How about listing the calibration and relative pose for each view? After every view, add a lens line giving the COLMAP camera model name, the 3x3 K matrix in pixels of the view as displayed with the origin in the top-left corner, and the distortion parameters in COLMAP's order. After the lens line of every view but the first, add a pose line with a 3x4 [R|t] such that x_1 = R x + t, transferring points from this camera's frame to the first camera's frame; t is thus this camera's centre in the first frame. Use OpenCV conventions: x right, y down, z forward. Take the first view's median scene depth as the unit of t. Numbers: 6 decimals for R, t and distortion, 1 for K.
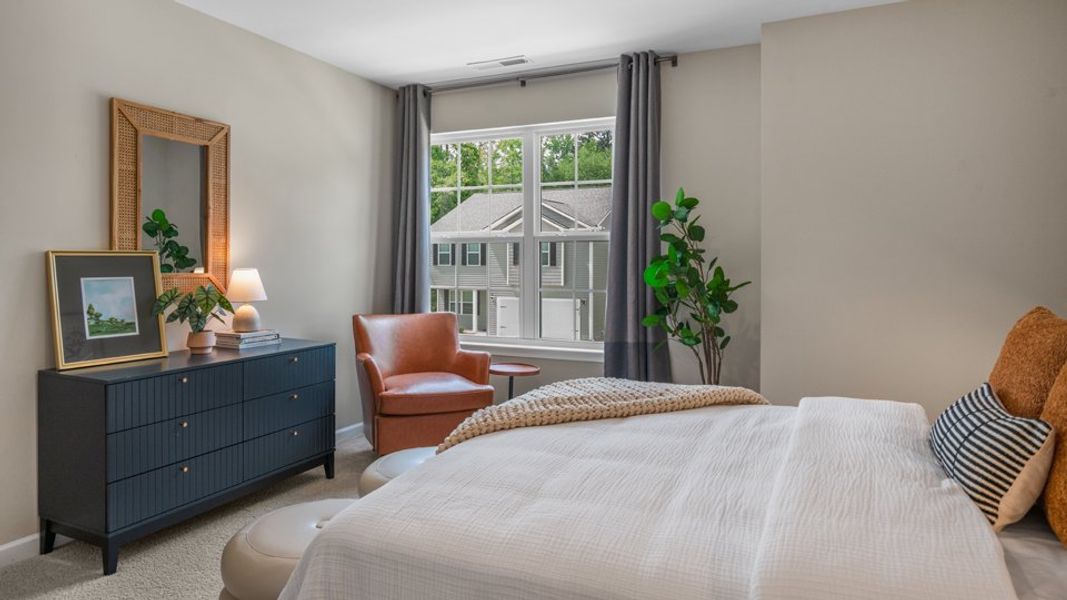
lens RADIAL K [[622.1, 0, 530.2], [0, 622.1, 267.8], [0, 0, 1]] dist [0.003971, -0.000221]
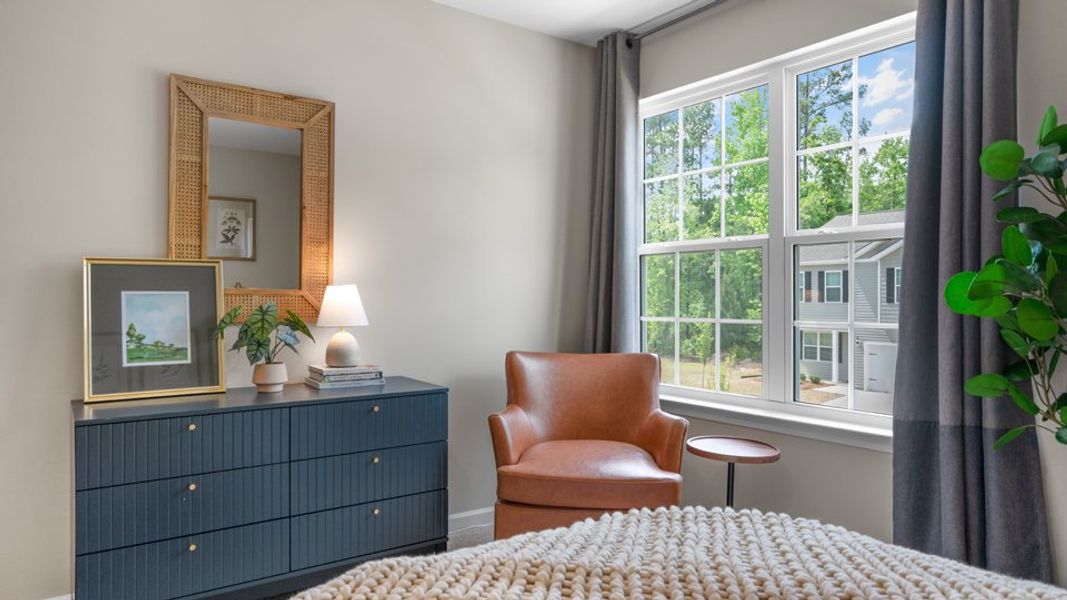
lens RADIAL K [[690.1, 0, 533.5], [0, 690.1, 300.0], [0, 0, 1]] dist [-0.000231, 0.042710]
pose [[0.876856, 0.003585, -0.480739, 0.157309], [-0.006793, 0.999965, -0.004933, 0.022240], [0.480704, 0.007591, 0.876850, 0.356994]]
